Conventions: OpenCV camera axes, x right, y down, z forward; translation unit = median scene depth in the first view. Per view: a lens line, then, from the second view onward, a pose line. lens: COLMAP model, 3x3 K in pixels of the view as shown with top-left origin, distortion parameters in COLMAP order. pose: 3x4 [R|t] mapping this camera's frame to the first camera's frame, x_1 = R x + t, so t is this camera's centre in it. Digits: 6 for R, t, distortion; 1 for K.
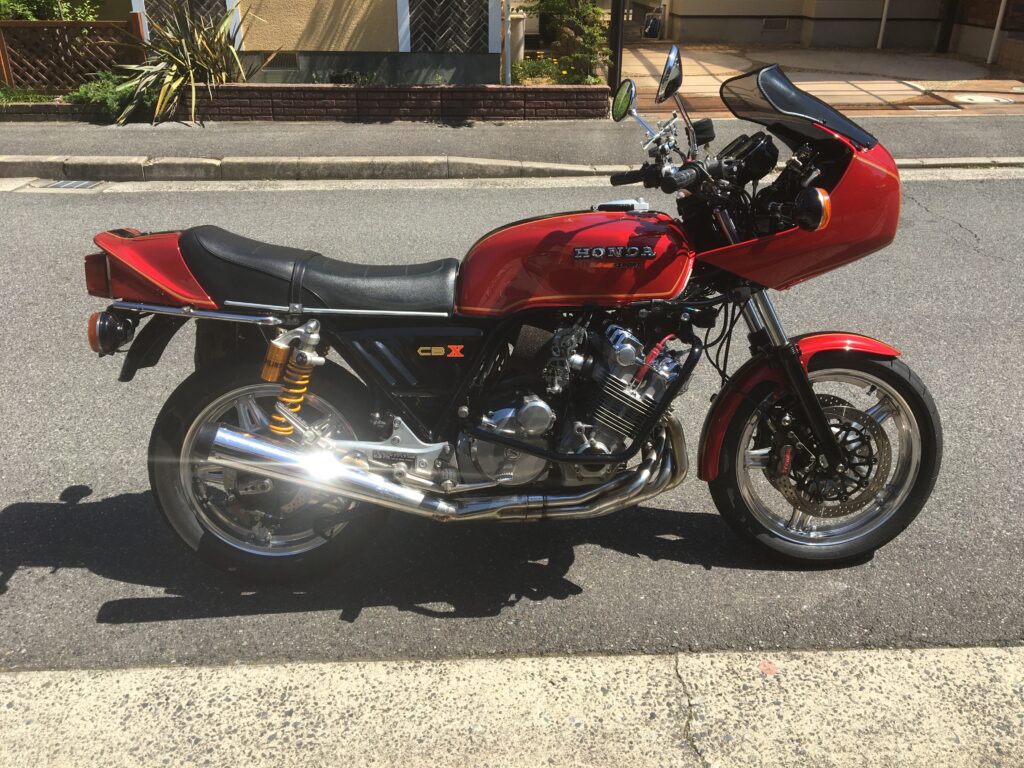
lens RADIAL K [[862.9, 0, 512.9], [0, 862.9, 381.3], [0, 0, 1]] dist [0.088781, -0.126330]
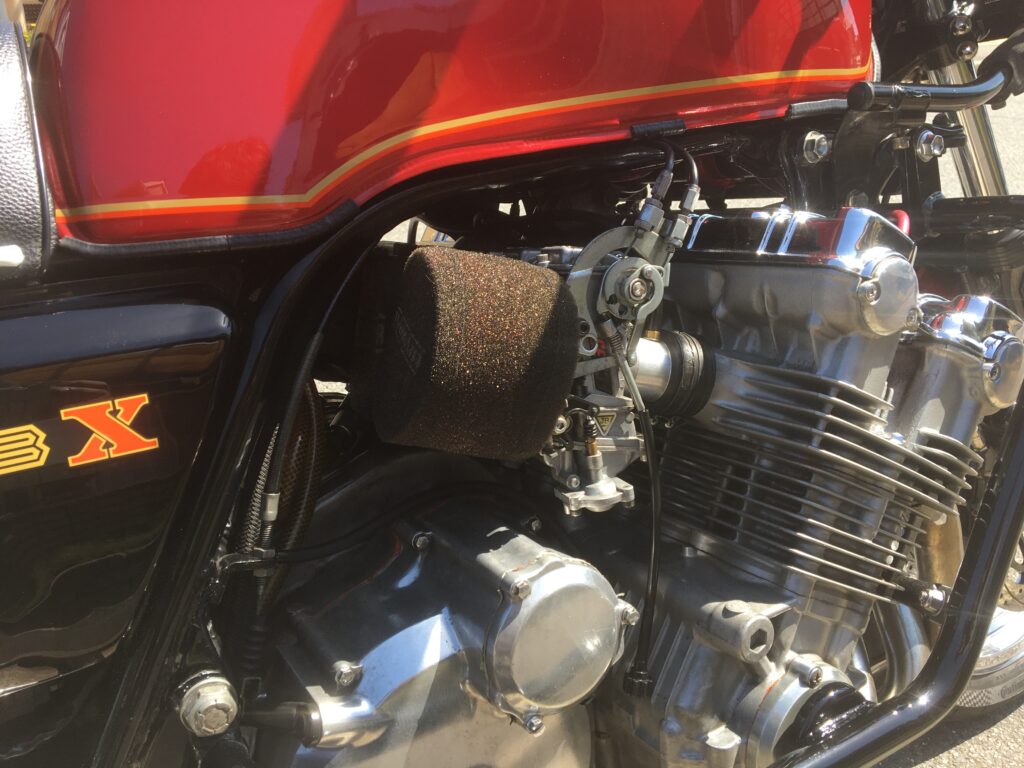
lens RADIAL K [[864.6, 0, 512.0], [0, 864.6, 384.0], [0, 0, 1]] dist [0.071598, -0.102133]
pose [[0.876252, -0.198037, 0.439277, -0.061564], [0.206281, 0.978050, 0.029448, -0.027640], [-0.435467, 0.064810, 0.897869, 0.669667]]
